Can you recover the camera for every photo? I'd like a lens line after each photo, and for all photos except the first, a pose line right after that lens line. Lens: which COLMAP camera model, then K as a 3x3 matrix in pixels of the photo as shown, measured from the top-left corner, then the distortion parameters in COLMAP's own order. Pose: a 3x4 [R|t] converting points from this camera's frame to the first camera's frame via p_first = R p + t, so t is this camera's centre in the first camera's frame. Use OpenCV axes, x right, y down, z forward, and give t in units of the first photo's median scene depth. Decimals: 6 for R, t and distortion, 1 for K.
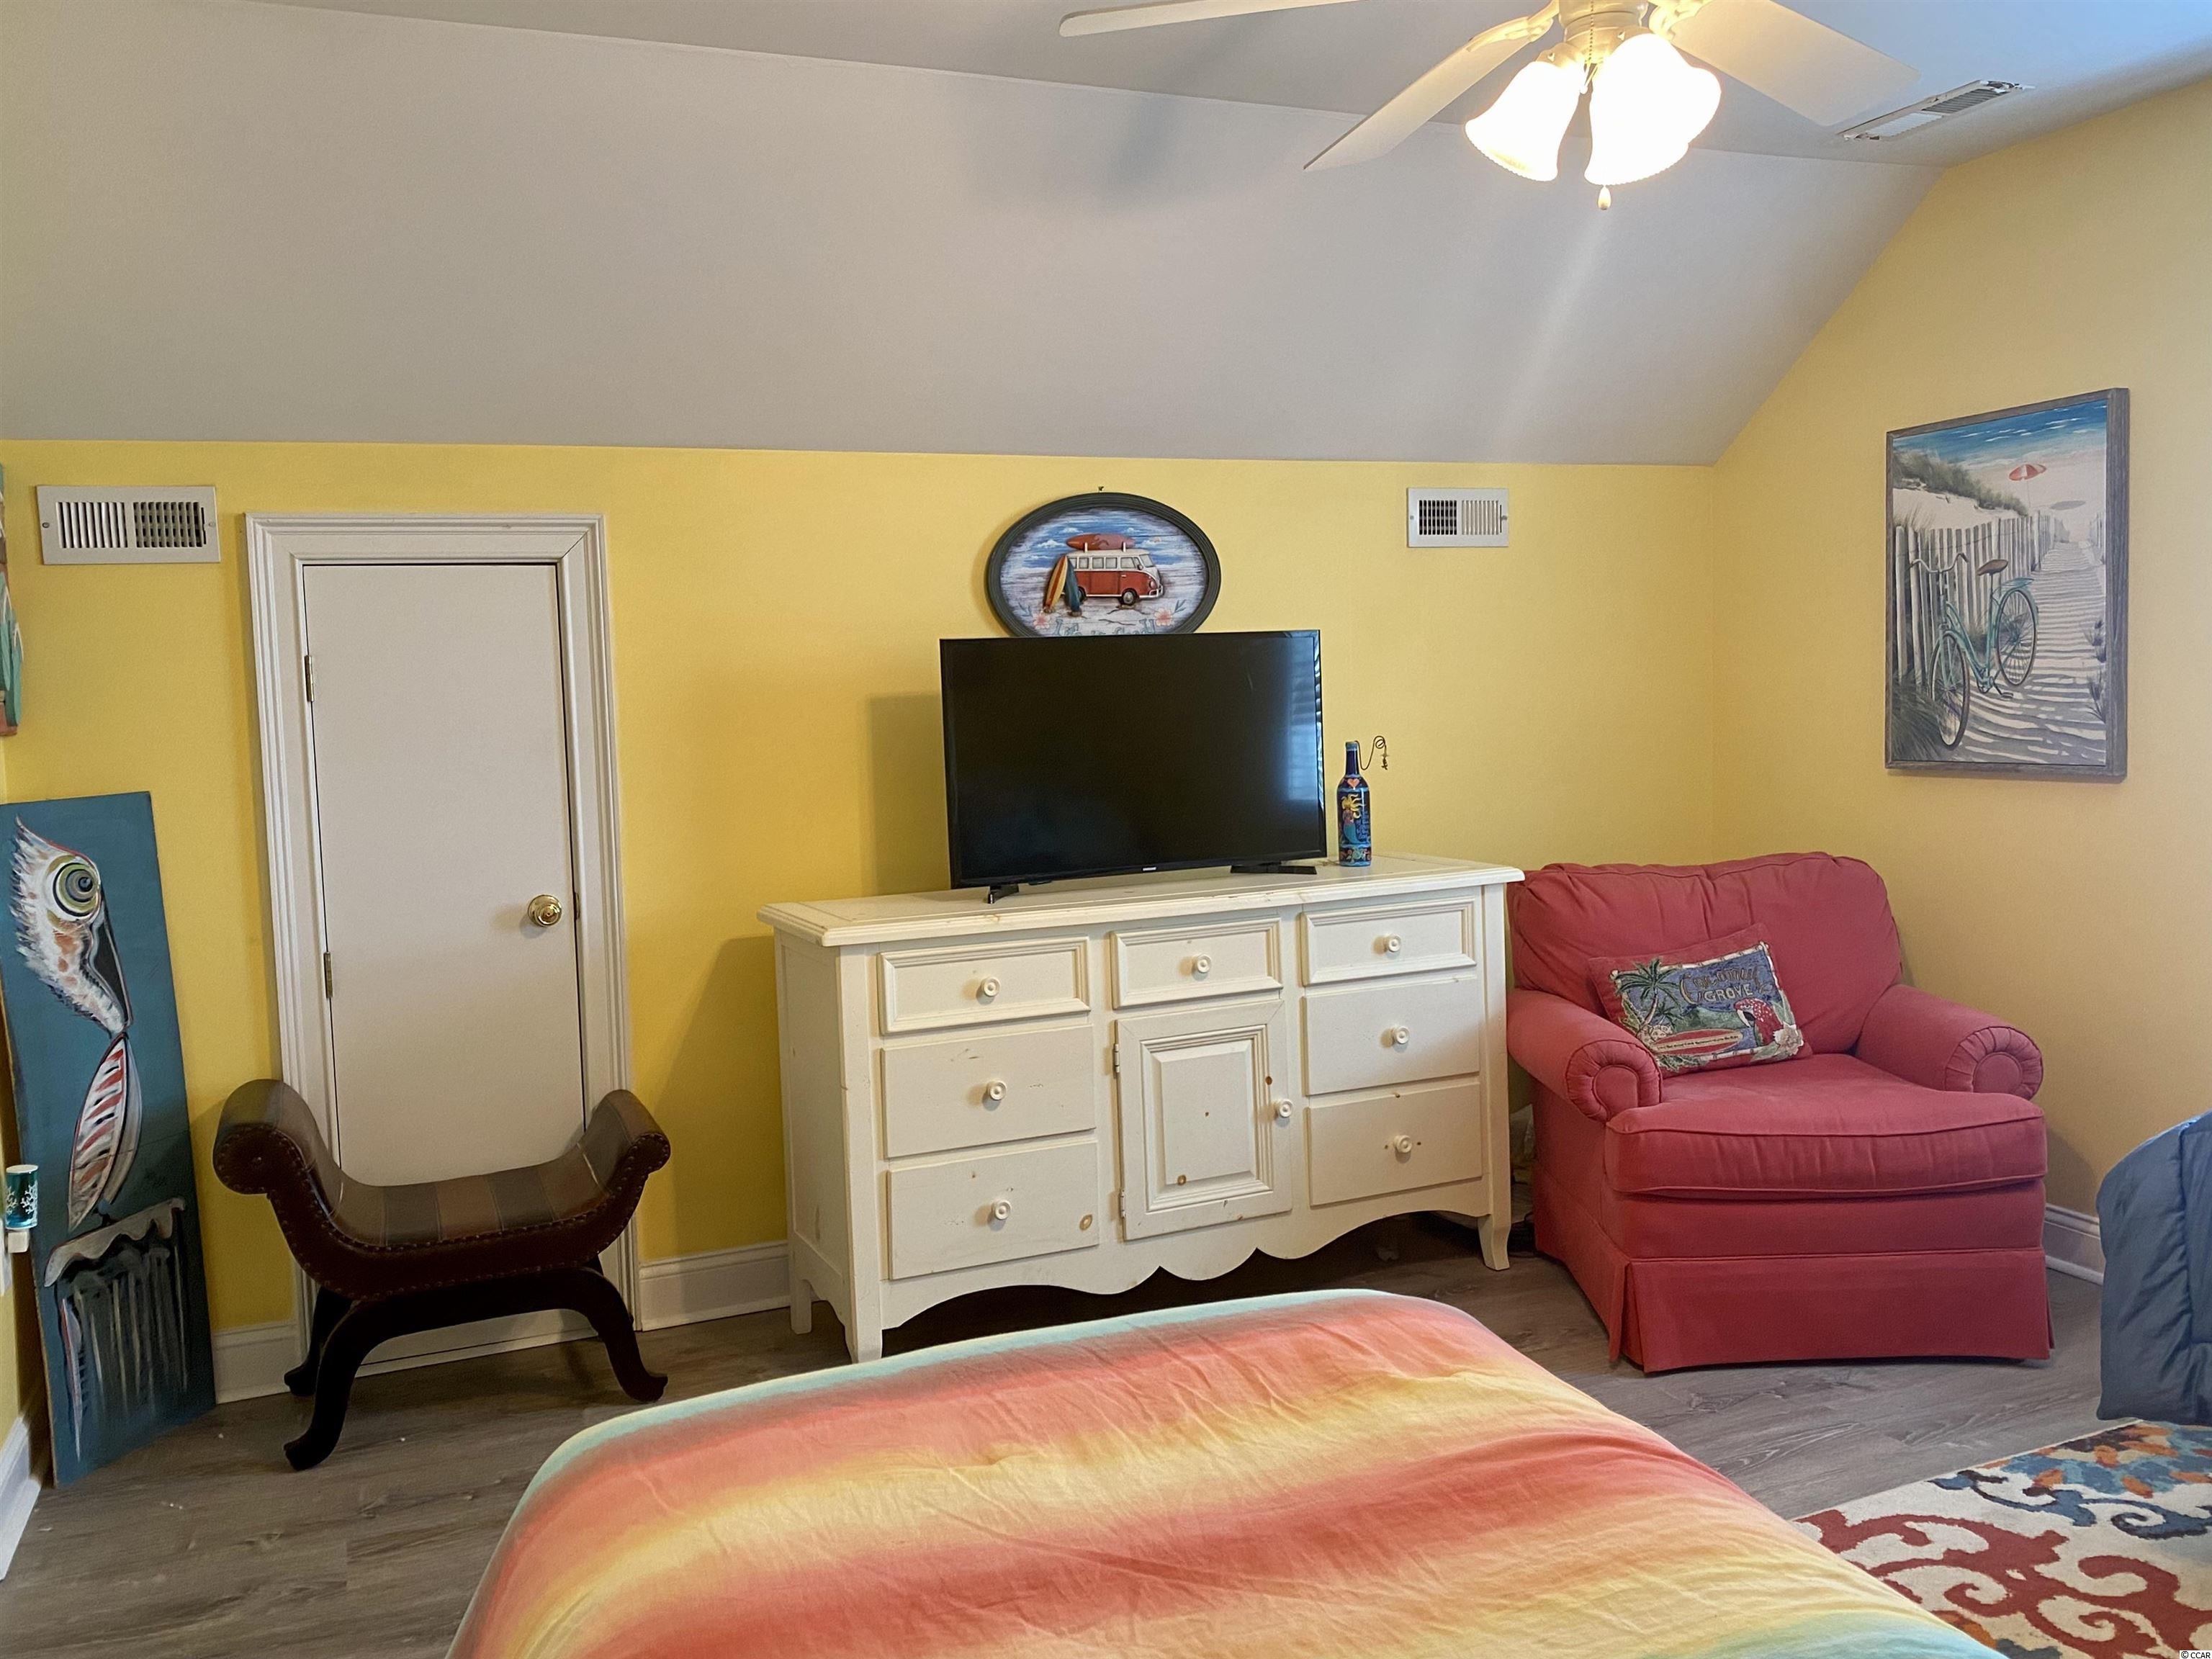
lens RADIAL K [[1814.1, 0, 1096.2], [0, 1814.1, 817.2], [0, 0, 1]] dist [-0.004440, -0.003528]
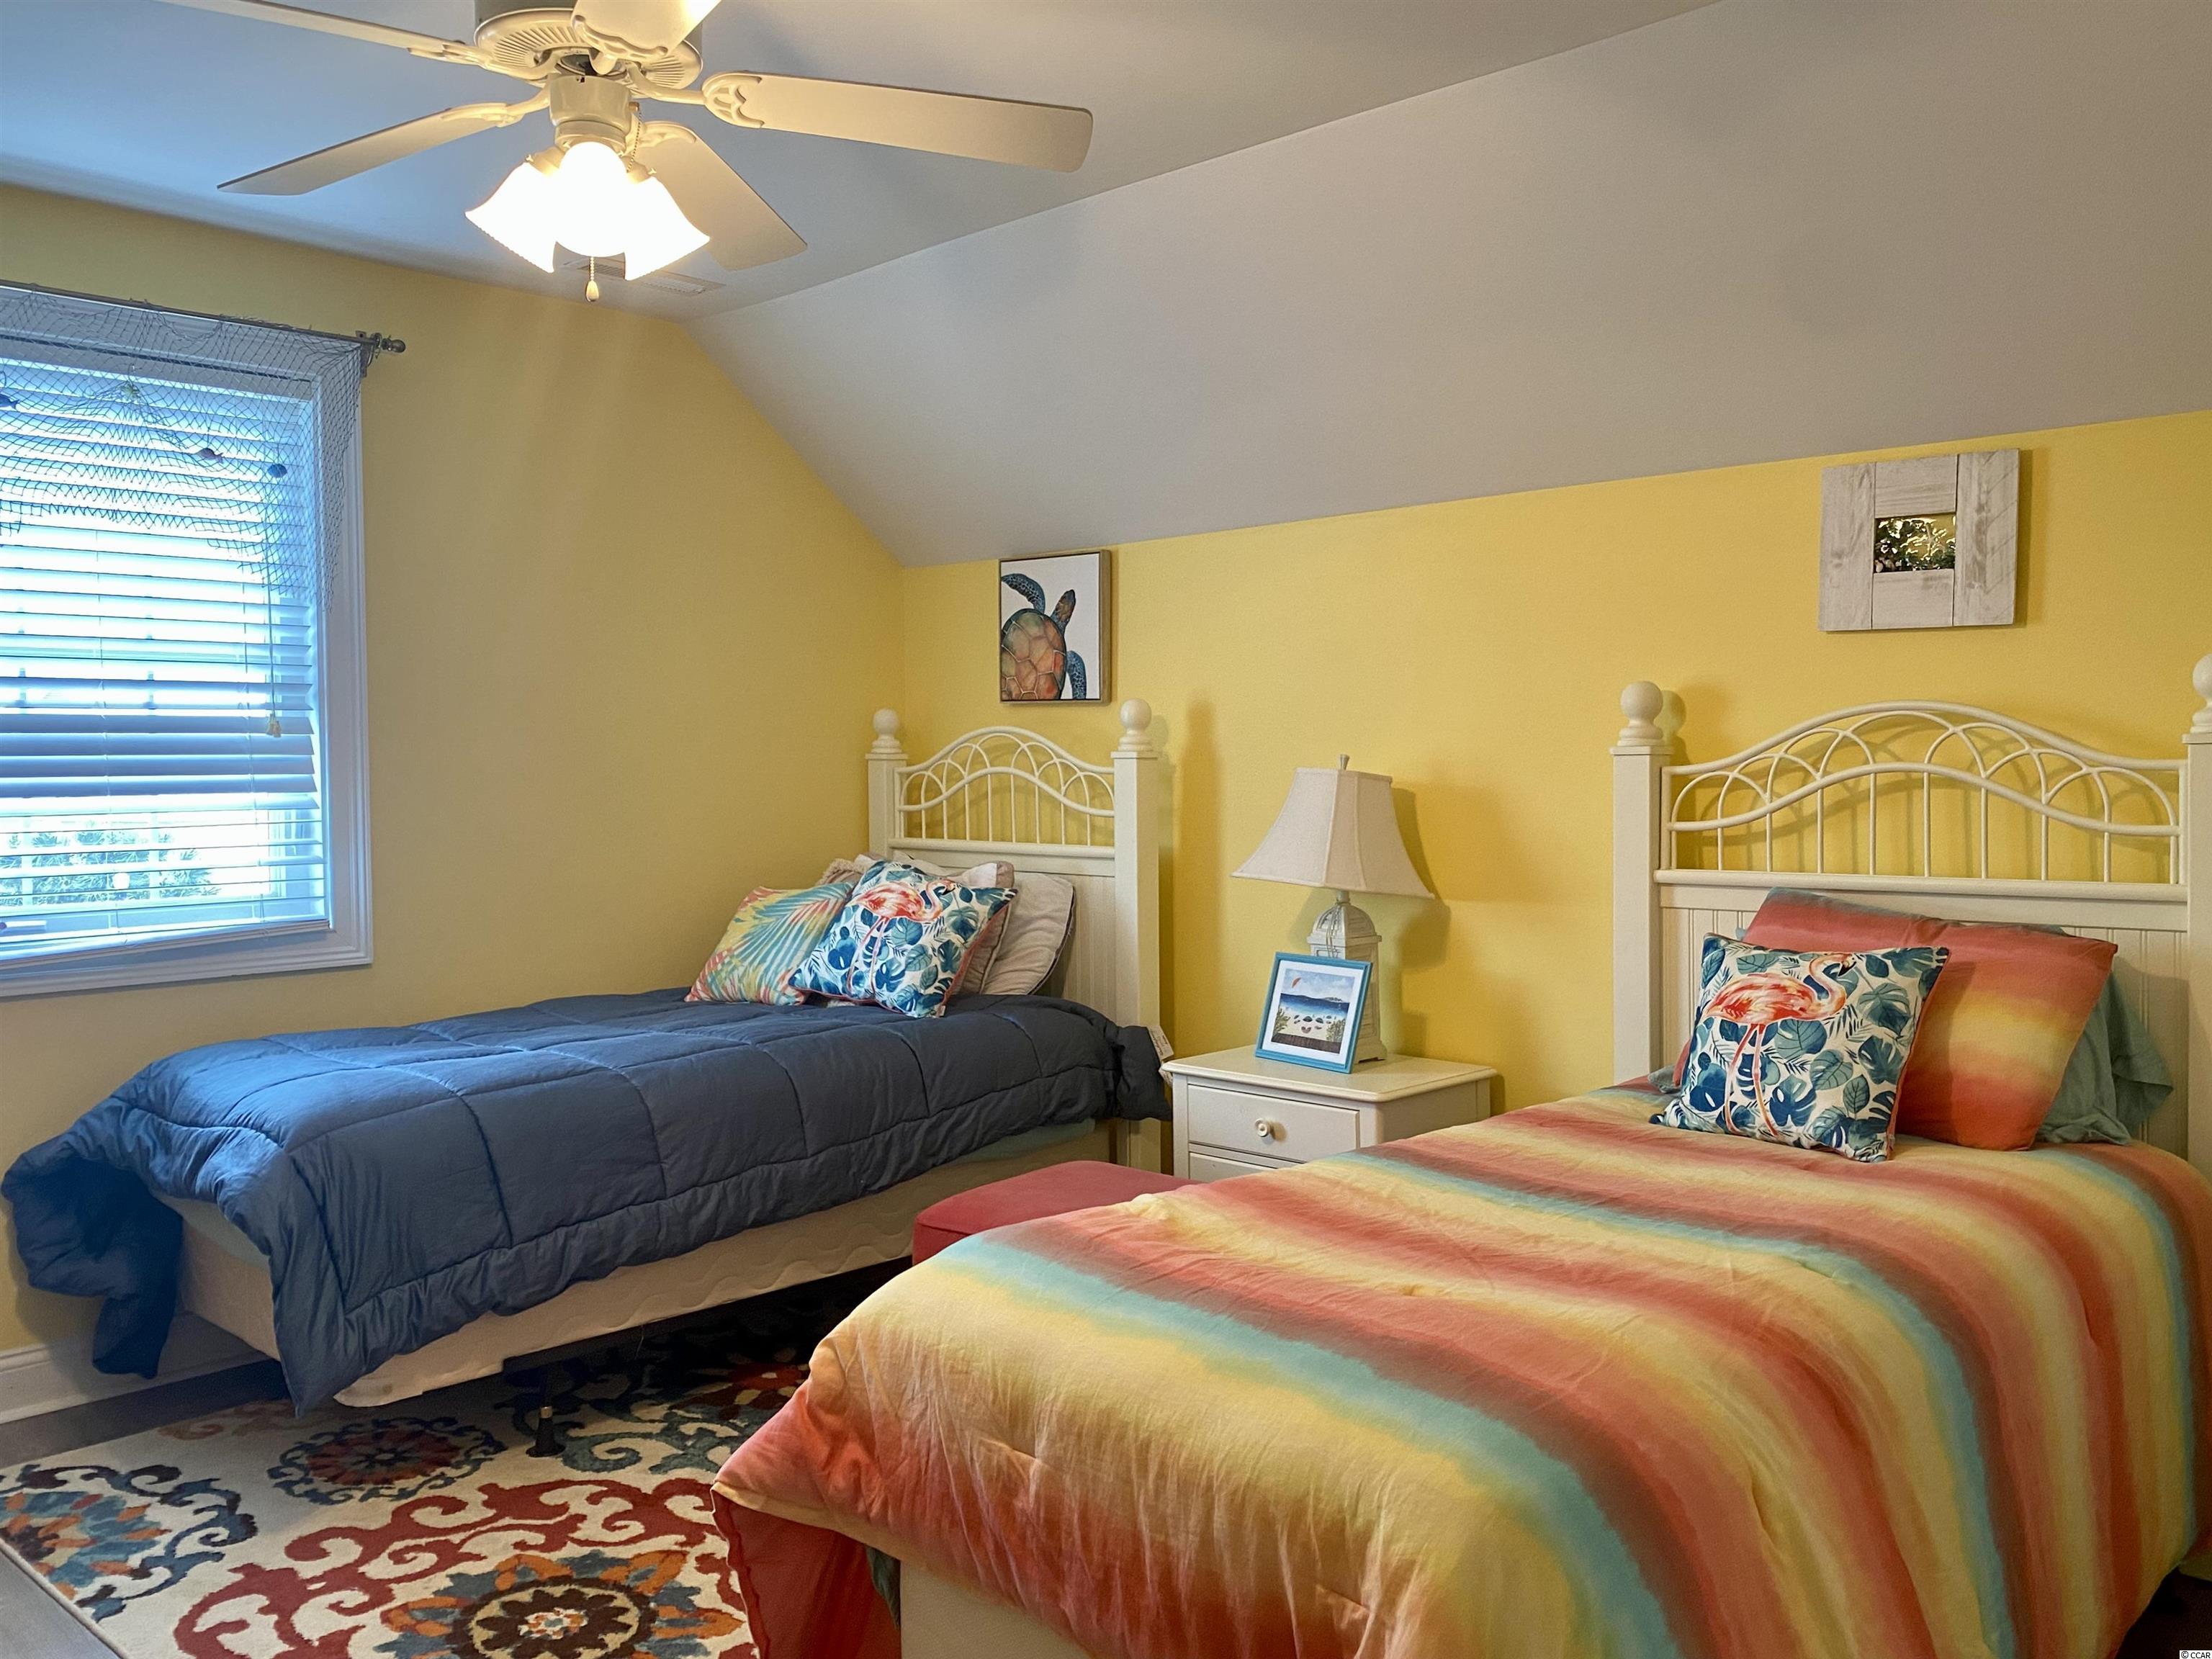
lens RADIAL K [[1814.1, 0, 1097.0], [0, 1814.1, 832.9], [0, 0, 1]] dist [-0.004440, -0.003528]
pose [[-0.415483, -0.002837, 0.909597, -0.640617], [0.092718, 0.994654, 0.045453, -0.031067], [-0.904863, 0.103221, -0.412999, 0.948110]]
